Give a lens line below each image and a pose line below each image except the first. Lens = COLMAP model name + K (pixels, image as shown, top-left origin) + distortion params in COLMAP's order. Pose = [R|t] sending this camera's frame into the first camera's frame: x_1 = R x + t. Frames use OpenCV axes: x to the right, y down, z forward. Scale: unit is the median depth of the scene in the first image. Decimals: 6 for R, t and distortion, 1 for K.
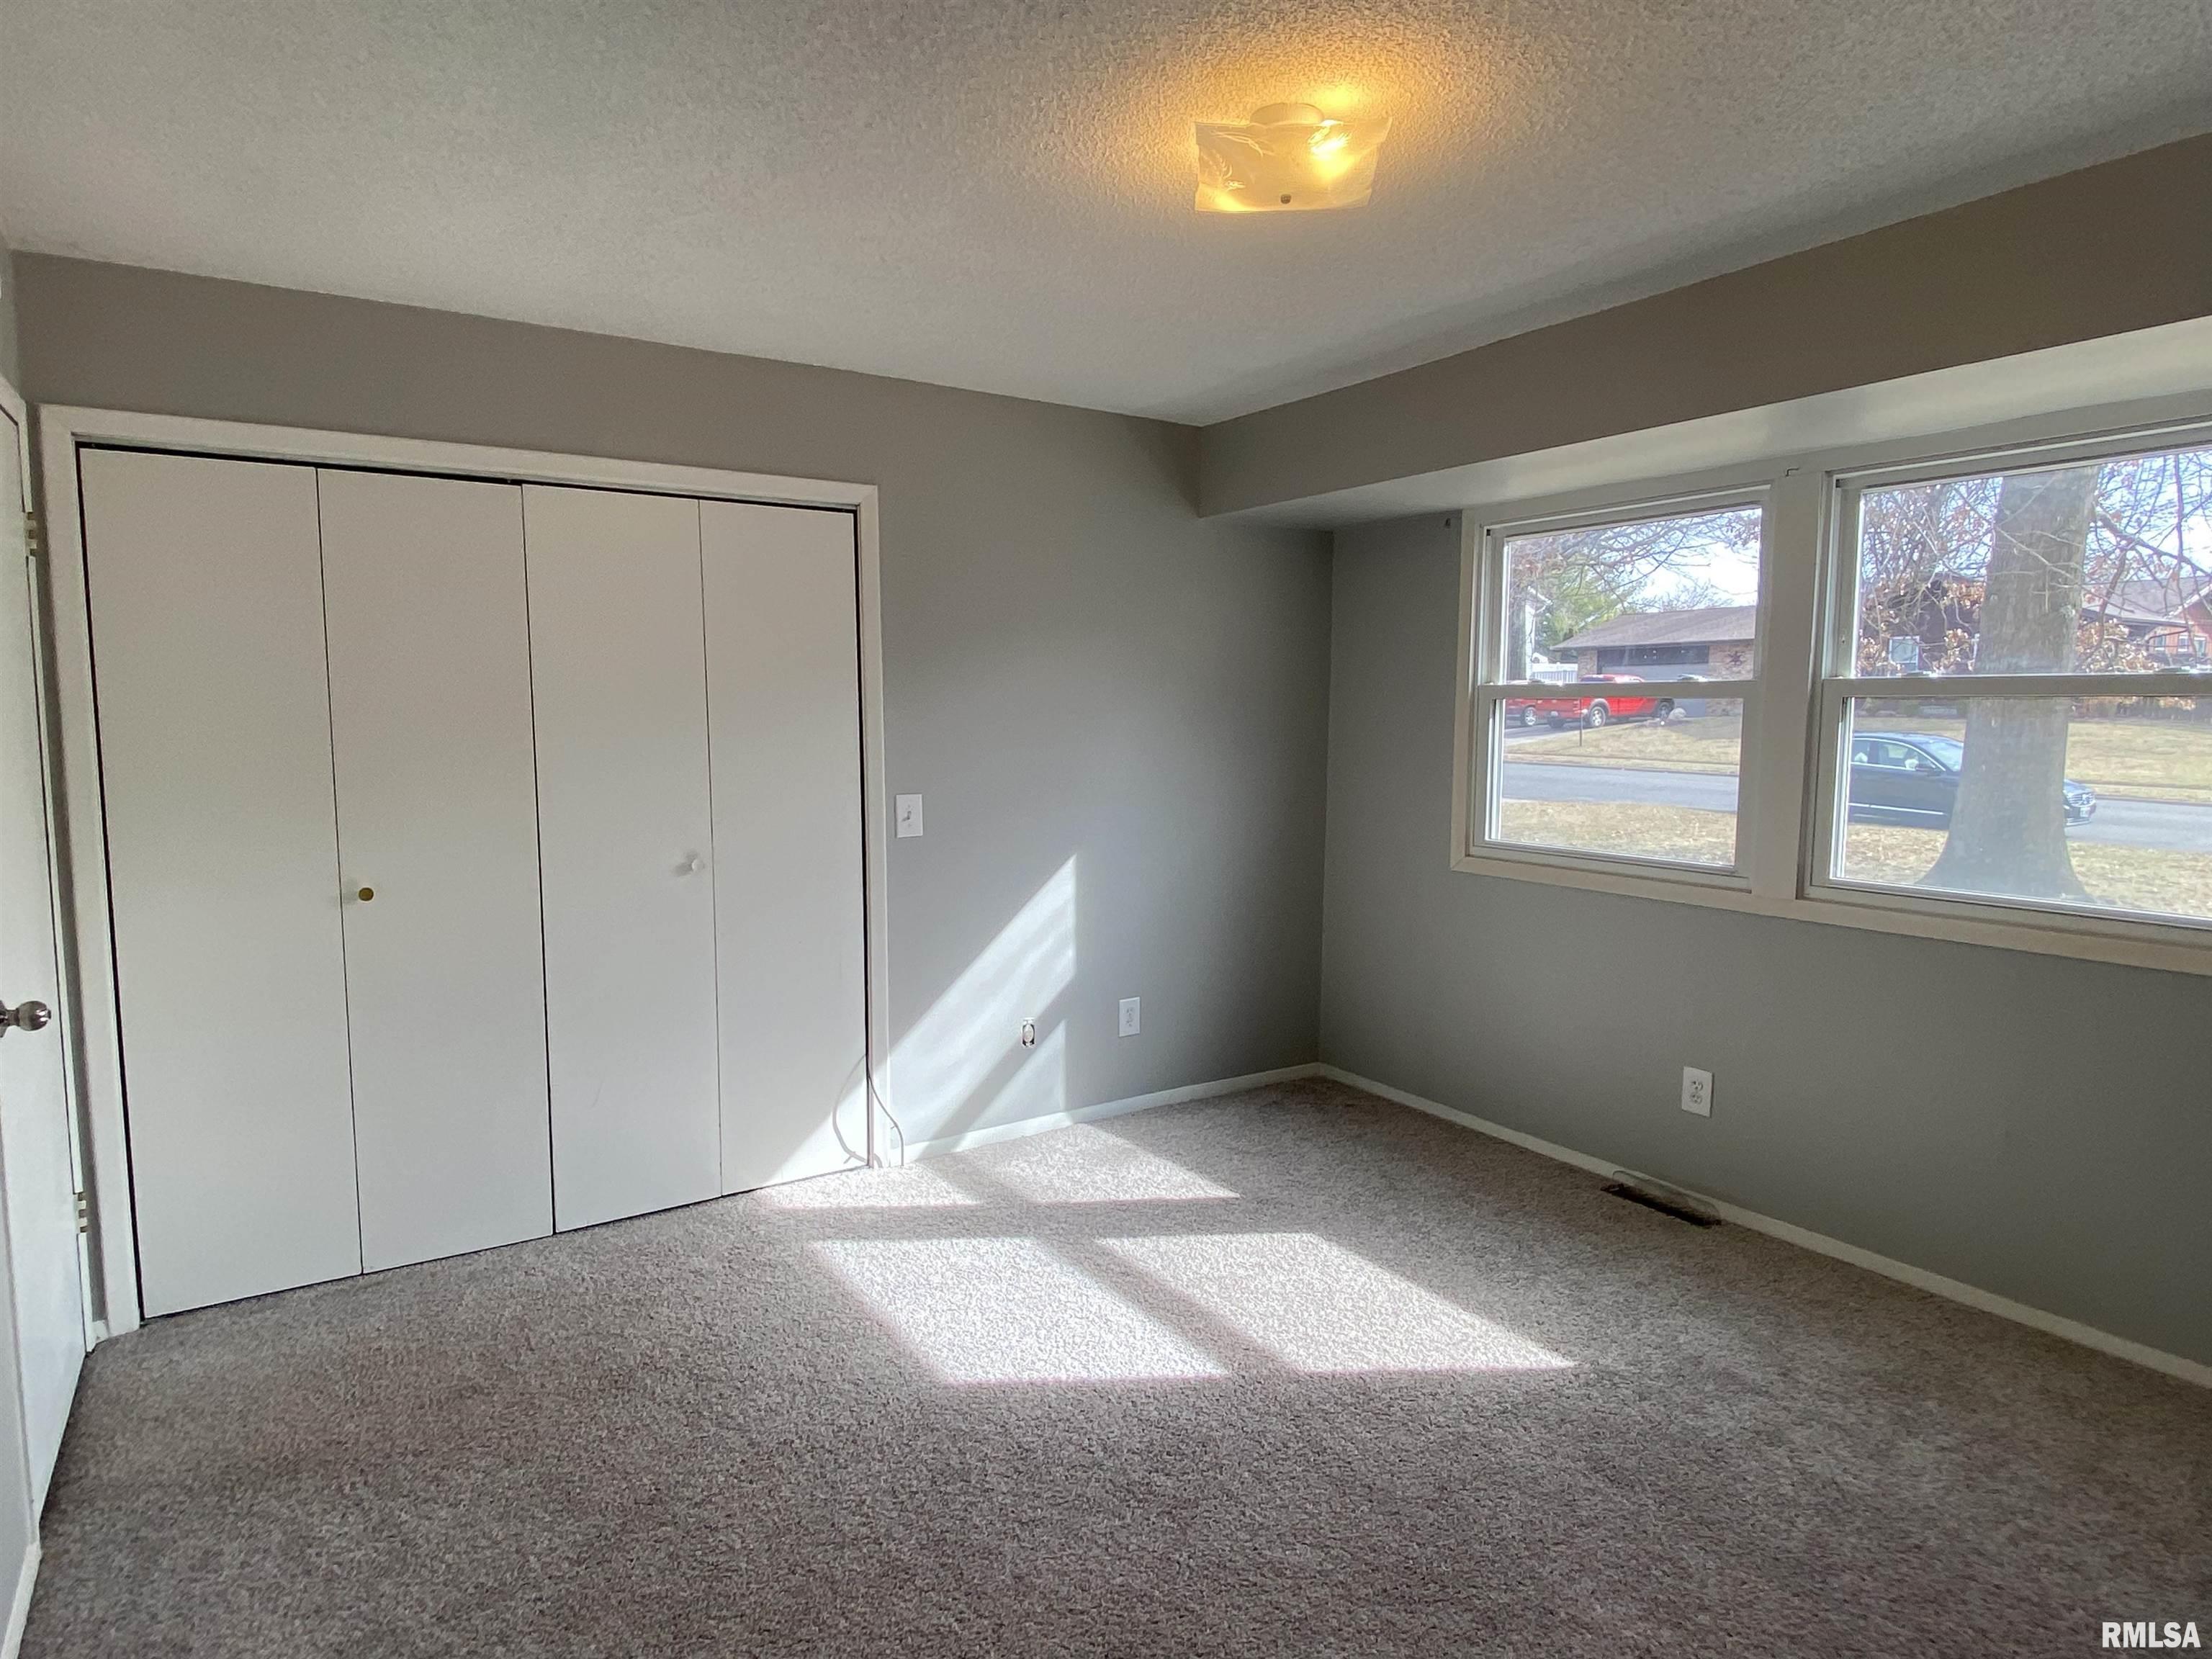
lens RADIAL K [[1279.2, 0, 1116.7], [0, 1279.2, 830.4], [0, 0, 1]] dist [0.033525, -0.001463]
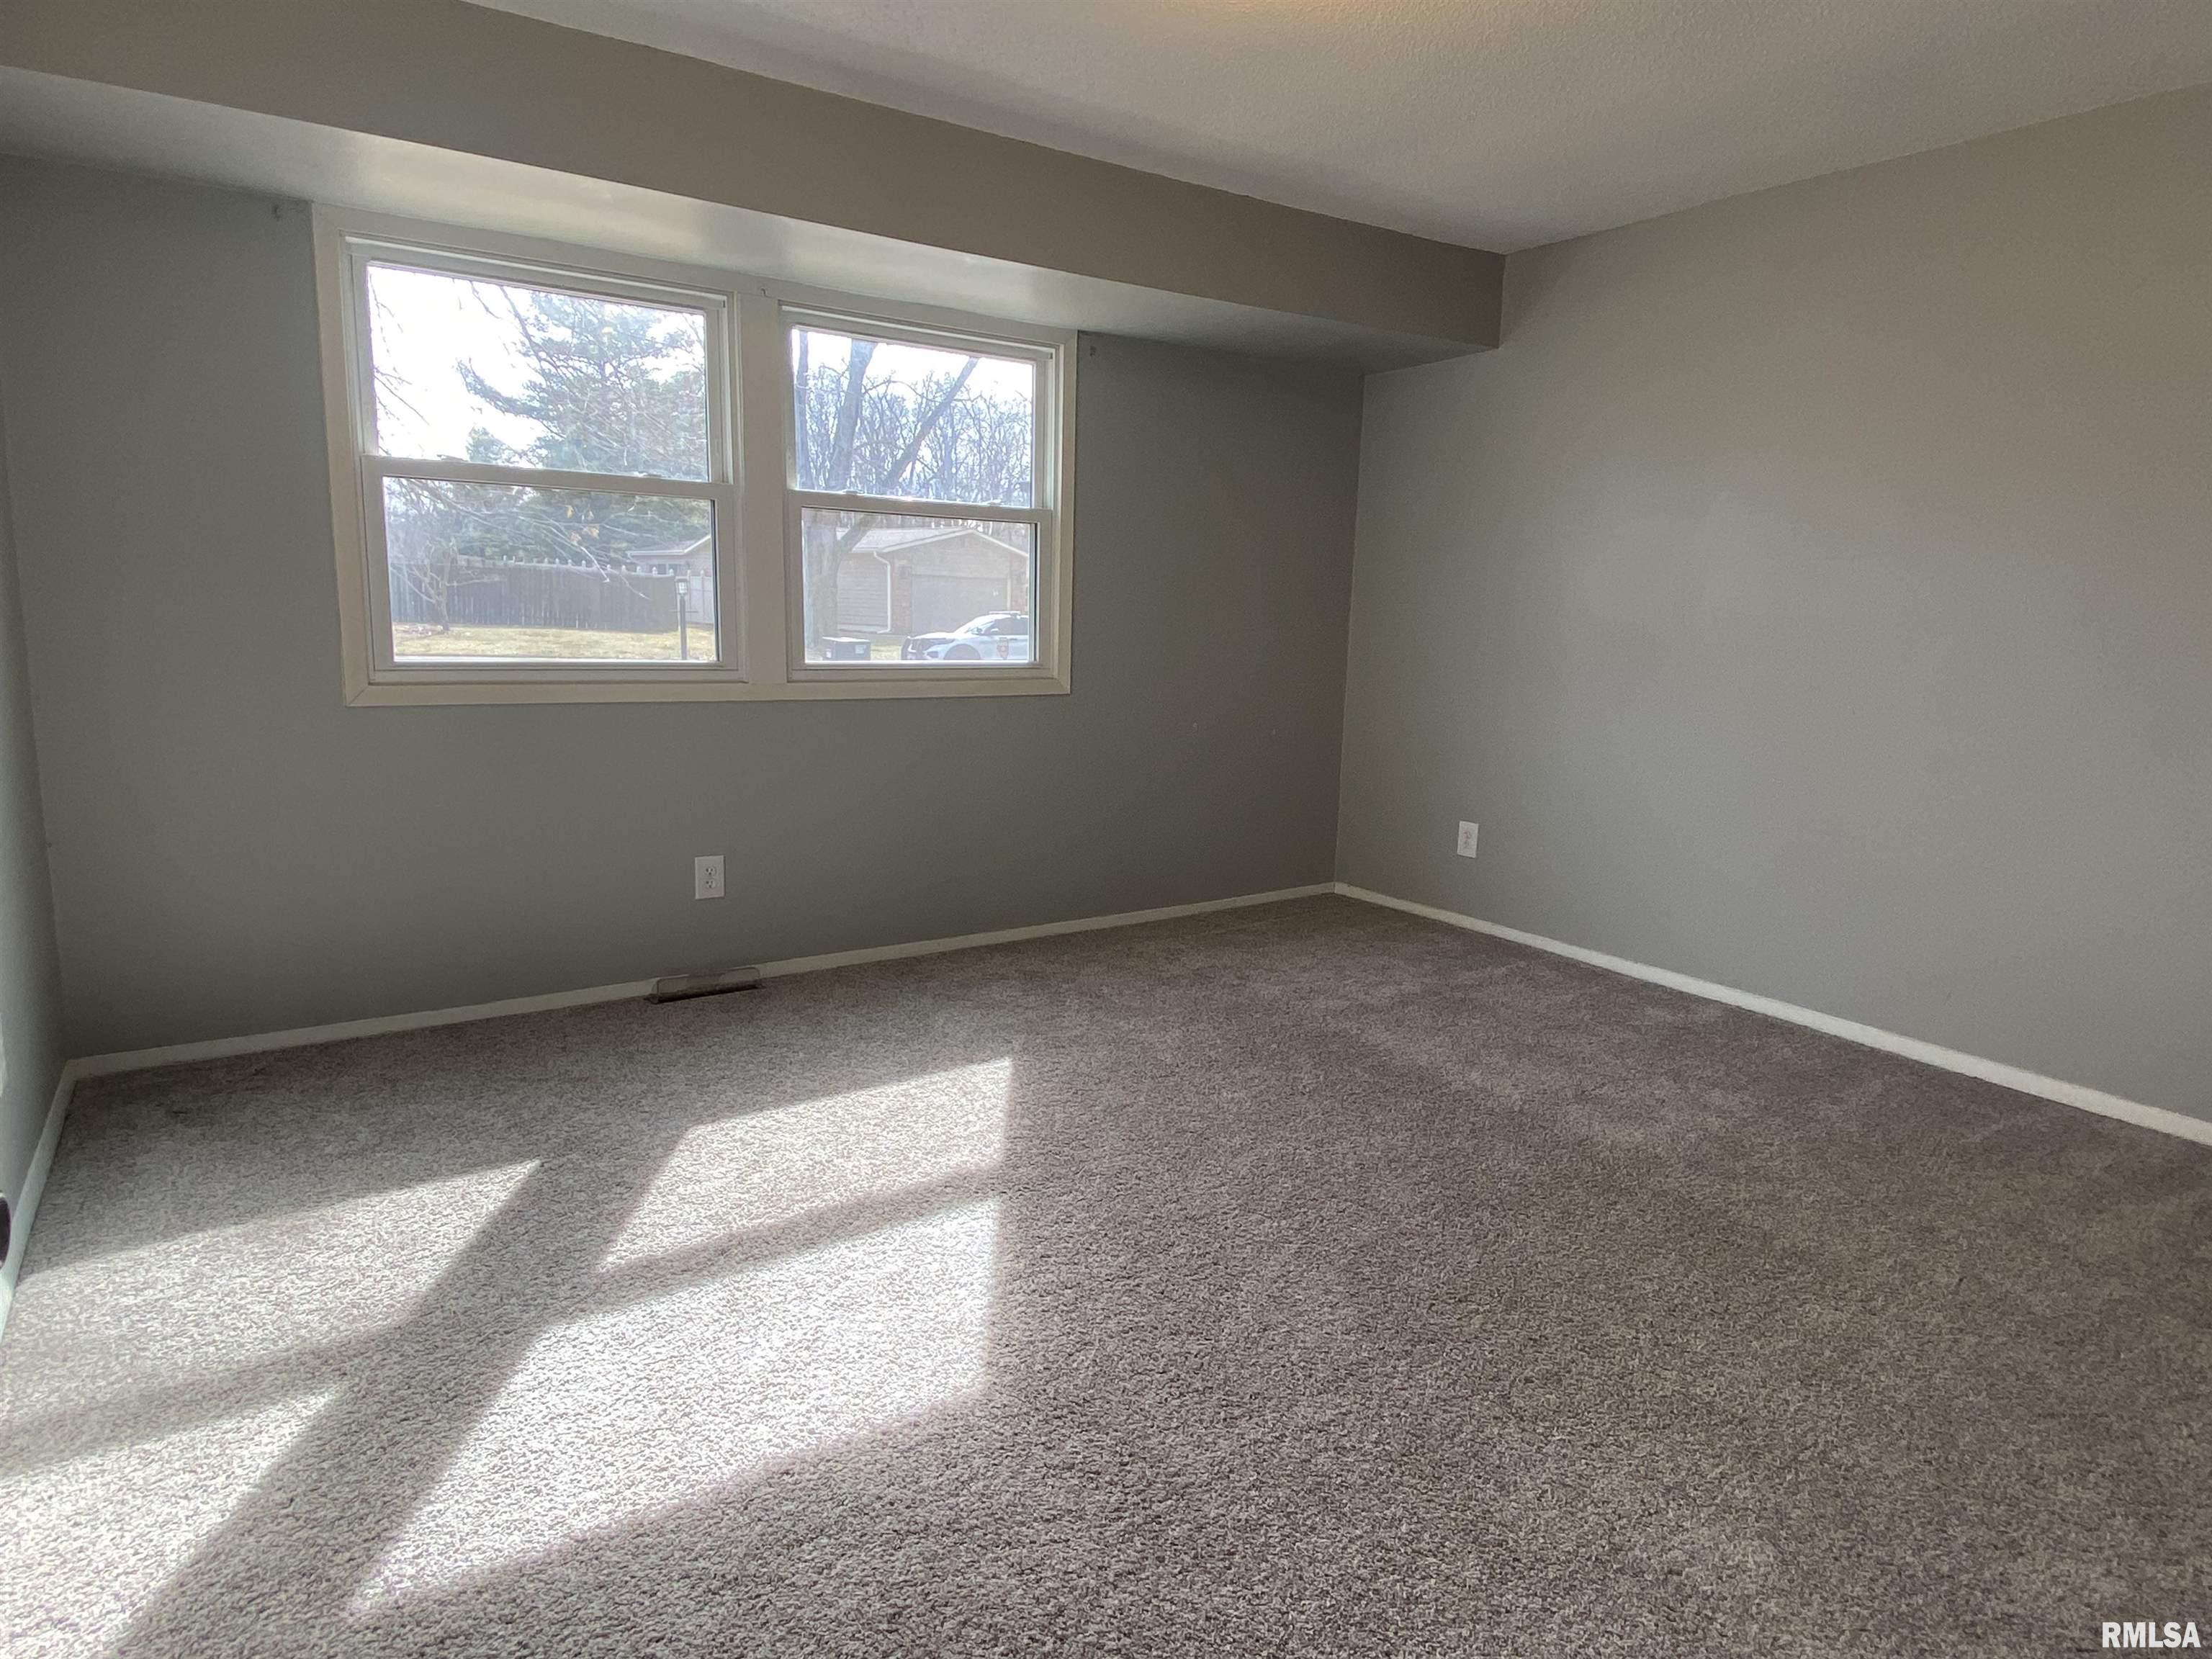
lens RADIAL K [[1279.2, 0, 1116.7], [0, 1279.2, 830.4], [0, 0, 1]] dist [0.033525, -0.001463]
pose [[-0.019045, -0.183116, 0.982907, -0.593686], [0.067130, 0.980633, 0.183993, -0.008199], [-0.997562, 0.069486, -0.006383, 0.672610]]
